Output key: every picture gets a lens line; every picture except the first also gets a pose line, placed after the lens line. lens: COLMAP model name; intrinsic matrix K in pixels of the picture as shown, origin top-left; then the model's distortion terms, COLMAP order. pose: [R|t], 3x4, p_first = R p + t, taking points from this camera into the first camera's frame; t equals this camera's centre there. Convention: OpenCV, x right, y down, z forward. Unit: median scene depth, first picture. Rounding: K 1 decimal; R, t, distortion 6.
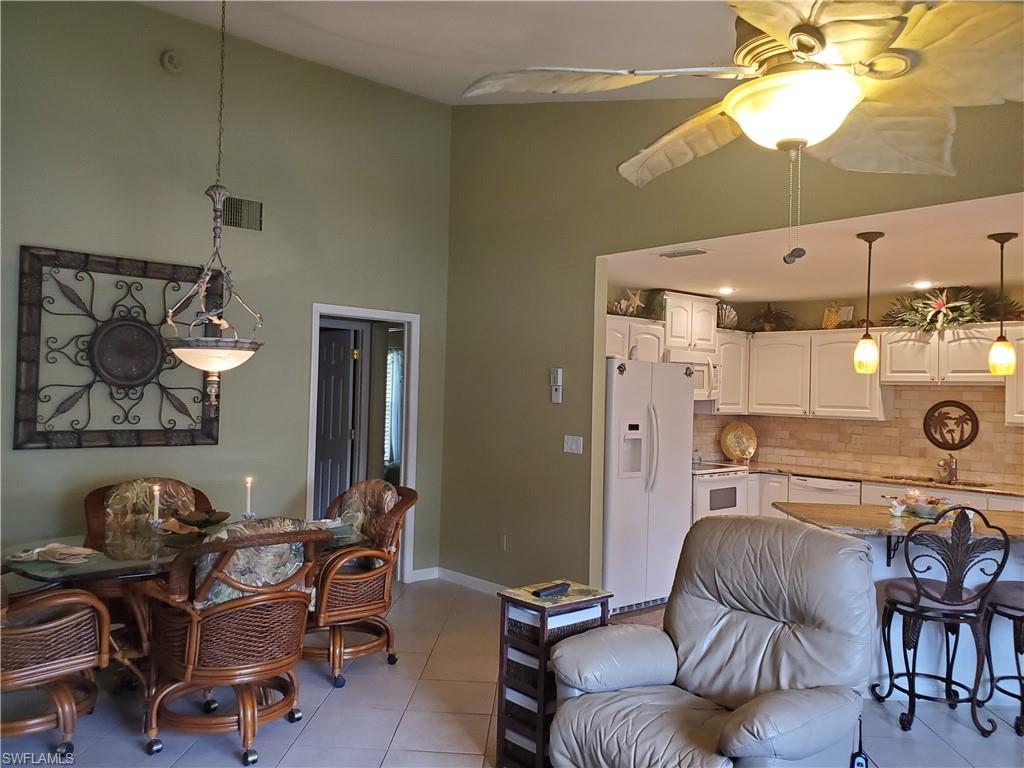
lens RADIAL K [[784.3, 0, 513.7], [0, 784.3, 371.6], [0, 0, 1]] dist [0.043200, -0.036644]
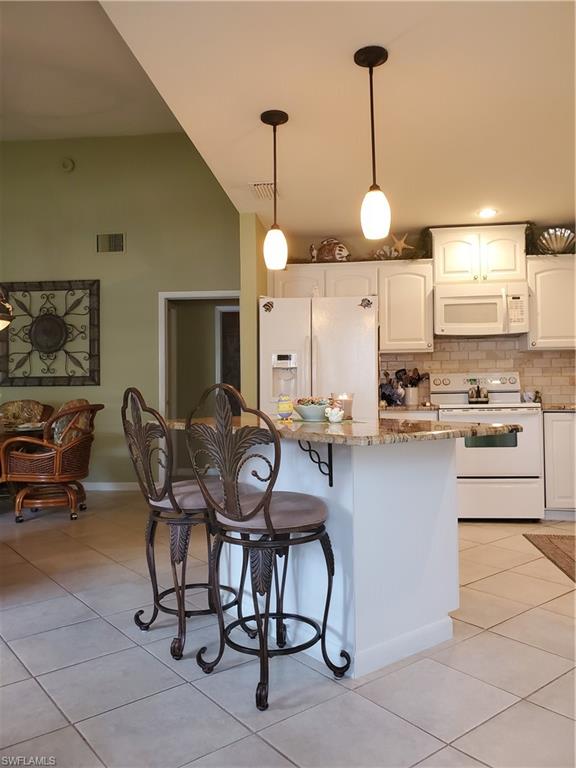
lens RADIAL K [[588.3, 0, 249.8], [0, 588.3, 361.4], [0, 0, 1]] dist [0.043200, -0.036644]
pose [[0.672644, -0.065501, -0.737062, 0.777066], [0.050182, 0.997819, -0.042877, 0.116252], [0.738263, -0.008147, 0.674464, 0.427977]]
